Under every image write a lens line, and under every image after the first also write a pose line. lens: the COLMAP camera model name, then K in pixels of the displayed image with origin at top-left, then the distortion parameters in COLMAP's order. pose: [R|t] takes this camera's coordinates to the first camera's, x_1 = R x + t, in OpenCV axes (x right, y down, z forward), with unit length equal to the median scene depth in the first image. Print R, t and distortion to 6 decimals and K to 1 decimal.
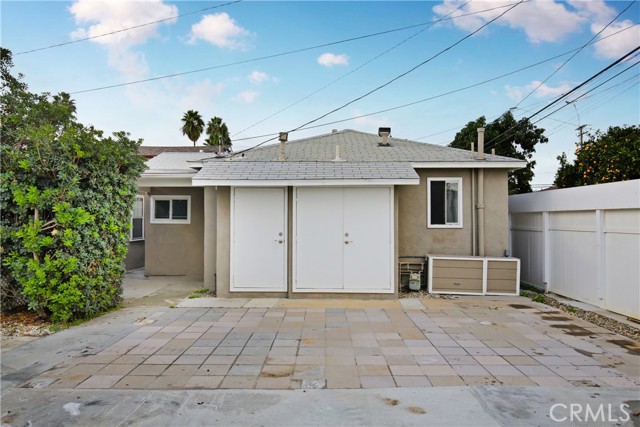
lens RADIAL K [[452.8, 0, 310.6], [0, 452.8, 203.5], [0, 0, 1]] dist [0.010997, -0.004447]
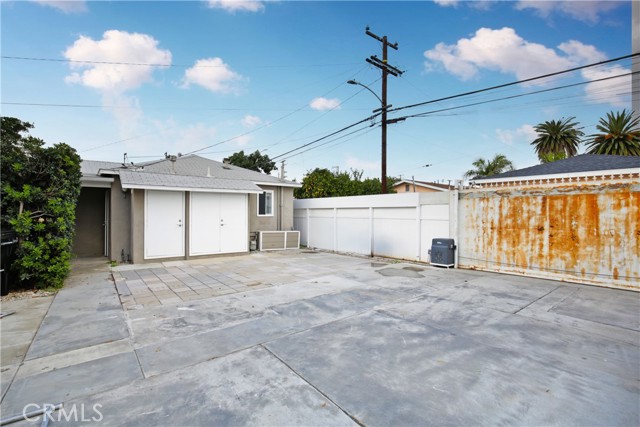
lens RADIAL K [[291.6, 0, 325.9], [0, 291.6, 213.5], [0, 0, 1]] dist [-0.032070, 0.001767]
pose [[0.770154, 0.000613, 0.637858, -0.321665], [-0.025127, 0.999252, 0.029379, -0.001136], [-0.637363, -0.038654, 0.769594, -0.114123]]
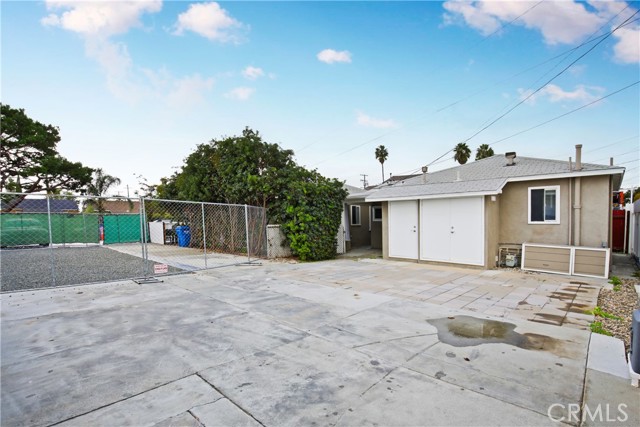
lens RADIAL K [[291.6, 0, 317.4], [0, 291.6, 227.3], [0, 0, 1]] dist [-0.032070, 0.001767]
pose [[0.751676, 0.011626, -0.659430, 0.394035], [0.028849, 0.998308, 0.050485, 0.001868], [0.658901, -0.056973, 0.750069, -0.093969]]
